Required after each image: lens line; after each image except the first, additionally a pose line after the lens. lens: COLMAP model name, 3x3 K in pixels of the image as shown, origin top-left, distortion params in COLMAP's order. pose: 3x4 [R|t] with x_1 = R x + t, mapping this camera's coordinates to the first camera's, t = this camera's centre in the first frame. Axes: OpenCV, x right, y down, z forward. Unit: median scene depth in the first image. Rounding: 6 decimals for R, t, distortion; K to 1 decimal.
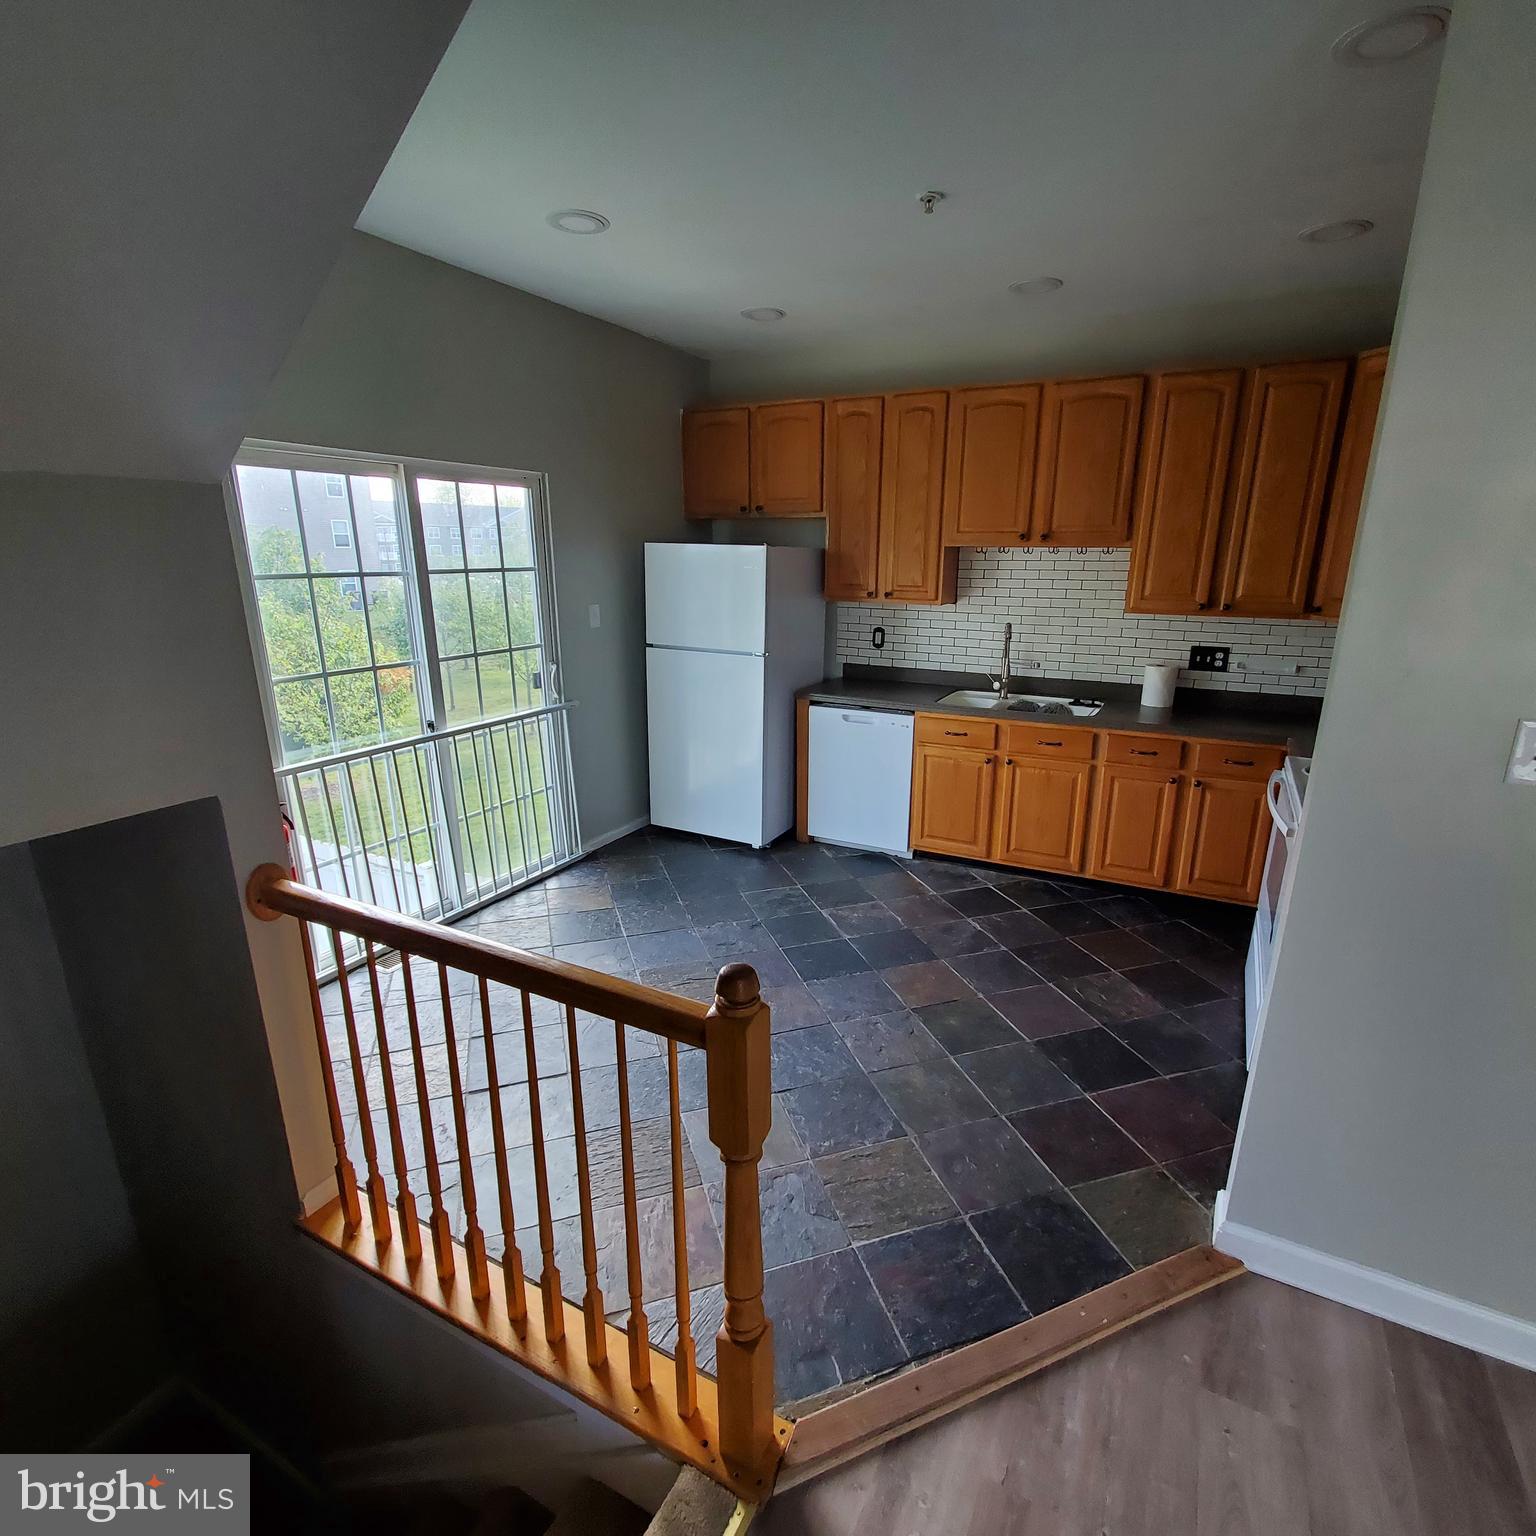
lens RADIAL K [[807.2, 0, 791.2], [0, 807.2, 780.0], [0, 0, 1]] dist [0.004779, -0.000581]
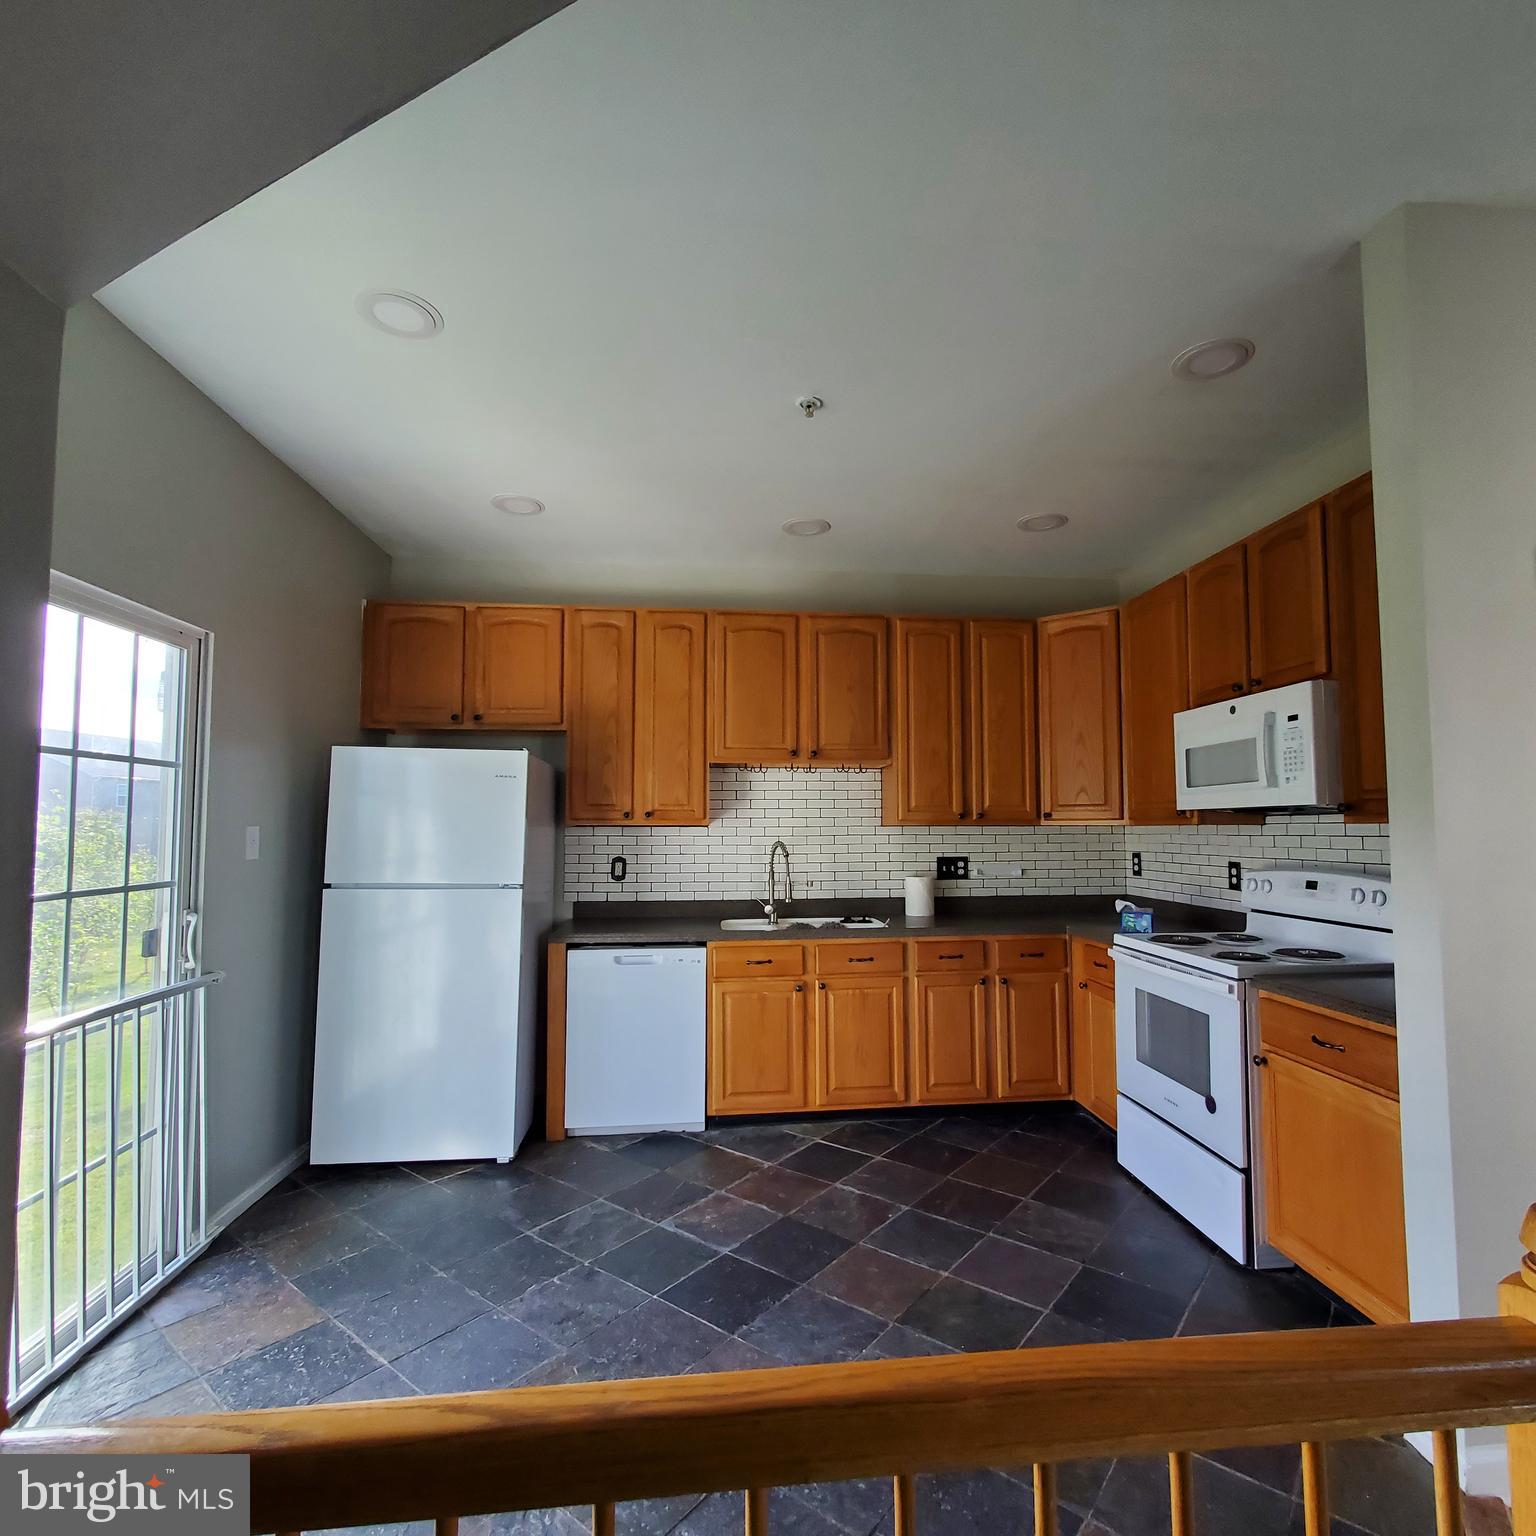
lens RADIAL K [[807.2, 0, 791.2], [0, 807.2, 780.0], [0, 0, 1]] dist [0.004779, -0.000581]
pose [[0.835472, 0.024961, 0.548966, -0.250963], [0.159106, 0.945194, -0.285120, 0.011070], [-0.525997, 0.325553, 0.785712, 0.229308]]
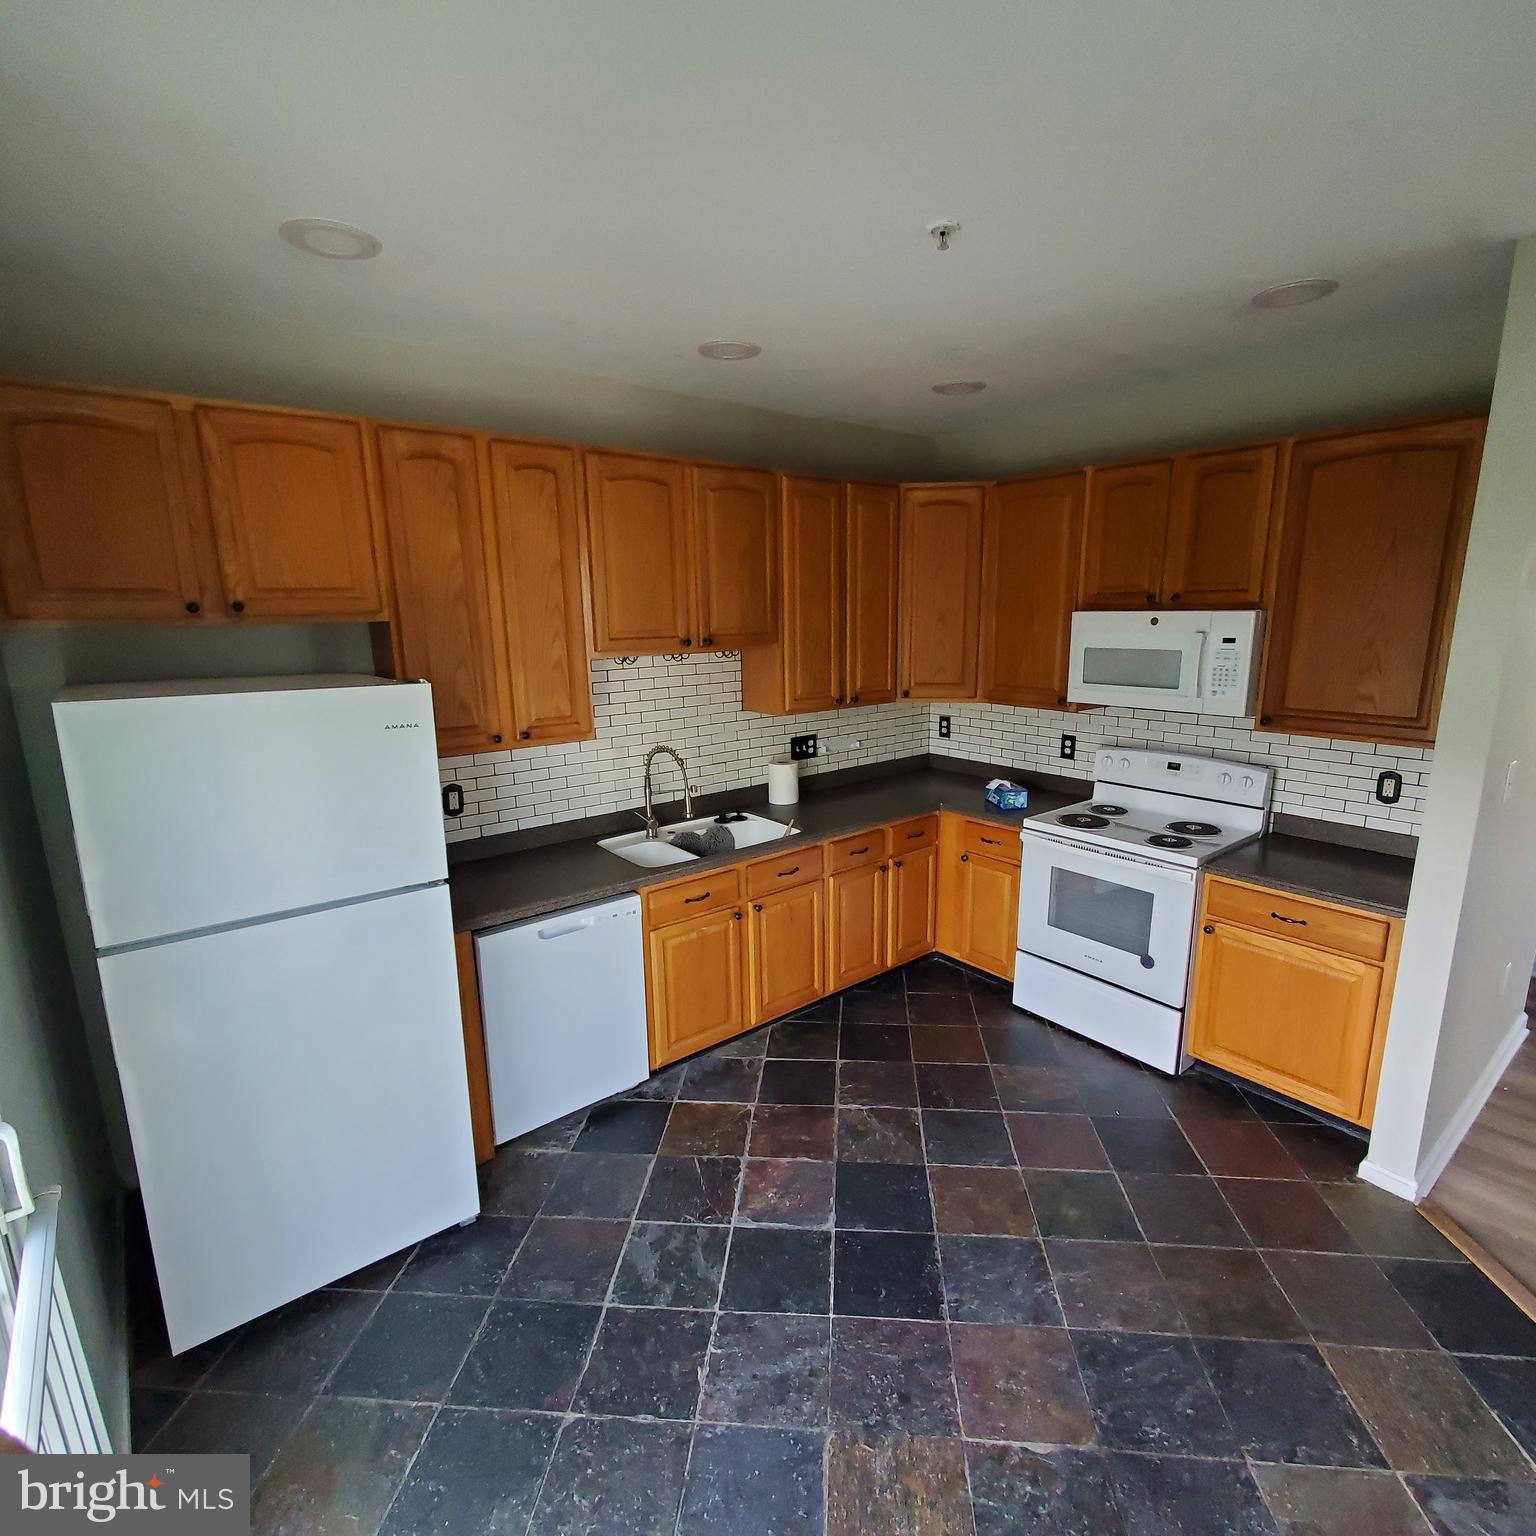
lens RADIAL K [[807.2, 0, 791.2], [0, 807.2, 780.0], [0, 0, 1]] dist [0.004779, -0.000581]
pose [[0.394978, -0.205617, 0.895385, -0.419817], [0.267876, 0.958056, 0.101841, -0.217219], [-0.878769, 0.199627, 0.433490, 0.567283]]
